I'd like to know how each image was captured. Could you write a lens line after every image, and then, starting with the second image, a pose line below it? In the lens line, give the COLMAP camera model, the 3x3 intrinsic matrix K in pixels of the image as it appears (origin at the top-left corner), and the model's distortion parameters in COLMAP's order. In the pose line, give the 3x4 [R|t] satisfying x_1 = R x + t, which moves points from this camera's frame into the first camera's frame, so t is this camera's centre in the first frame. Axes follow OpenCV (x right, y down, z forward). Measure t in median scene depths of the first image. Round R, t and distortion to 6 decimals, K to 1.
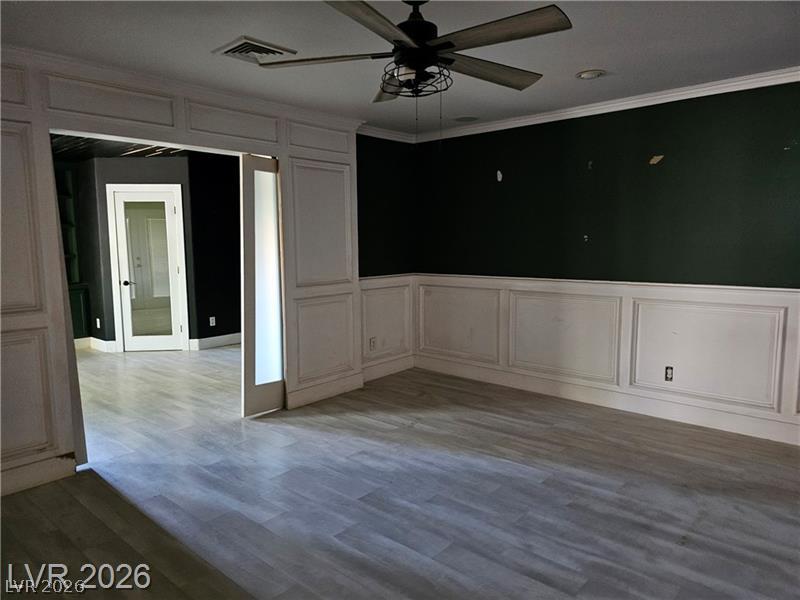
lens RADIAL K [[535.8, 0, 393.9], [0, 535.8, 299.6], [0, 0, 1]] dist [0.043883, -0.028005]
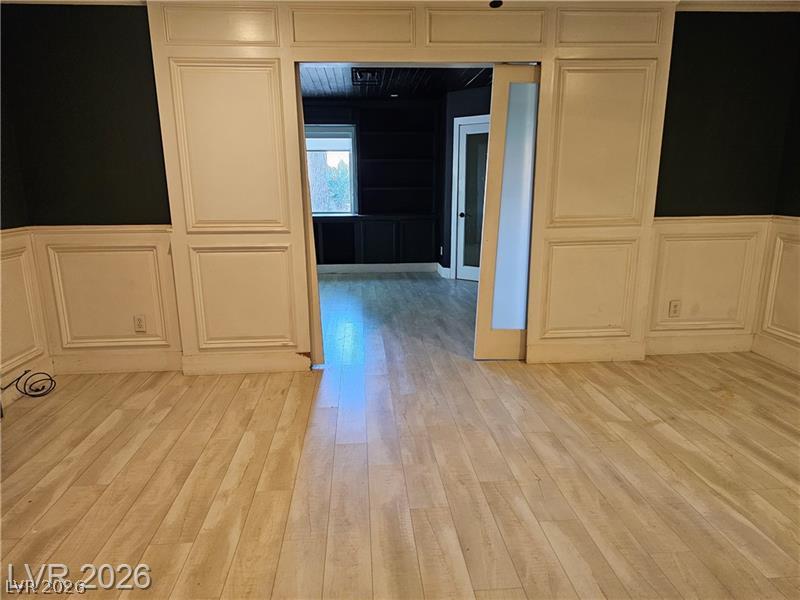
lens RADIAL K [[536.7, 0, 416.6], [0, 536.7, 309.8], [0, 0, 1]] dist [0.047548, -0.001238]
pose [[0.735614, 0.166357, -0.656656, 0.164033], [-0.083589, 0.984259, 0.155713, -0.004083], [0.672224, -0.059656, 0.737940, 0.156664]]
